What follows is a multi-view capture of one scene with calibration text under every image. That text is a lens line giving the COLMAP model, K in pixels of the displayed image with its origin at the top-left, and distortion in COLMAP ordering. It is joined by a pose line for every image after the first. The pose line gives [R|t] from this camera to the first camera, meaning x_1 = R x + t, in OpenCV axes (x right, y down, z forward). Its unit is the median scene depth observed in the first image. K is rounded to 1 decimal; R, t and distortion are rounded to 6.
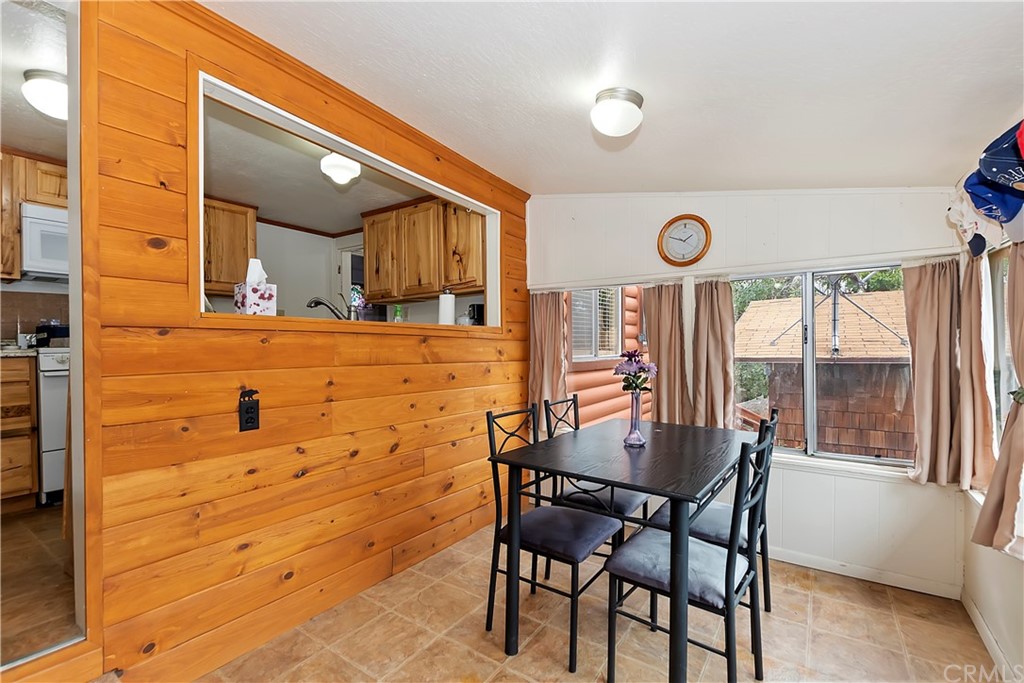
lens RADIAL K [[453.1, 0, 514.2], [0, 453.1, 342.4], [0, 0, 1]] dist [0.005136, -0.001993]
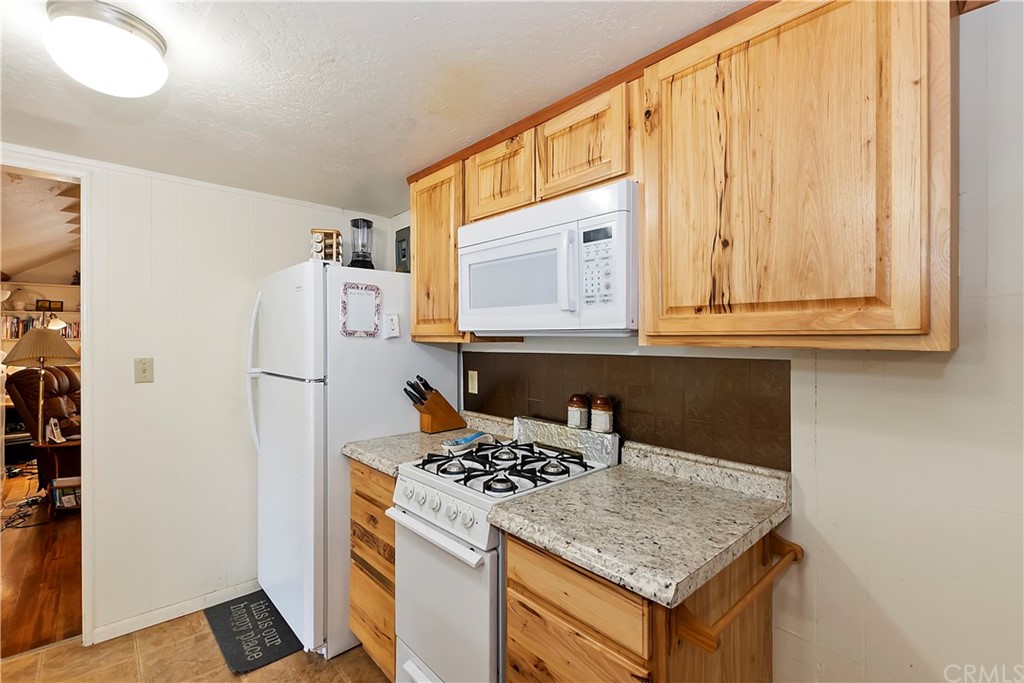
lens RADIAL K [[453.1, 0, 501.9], [0, 453.1, 340.2], [0, 0, 1]] dist [0.005136, -0.001993]
pose [[-0.224020, 0.026386, -0.974227, -0.392302], [0.015629, 0.999602, 0.023479, -0.137241], [0.974459, -0.009966, -0.224344, 1.035468]]
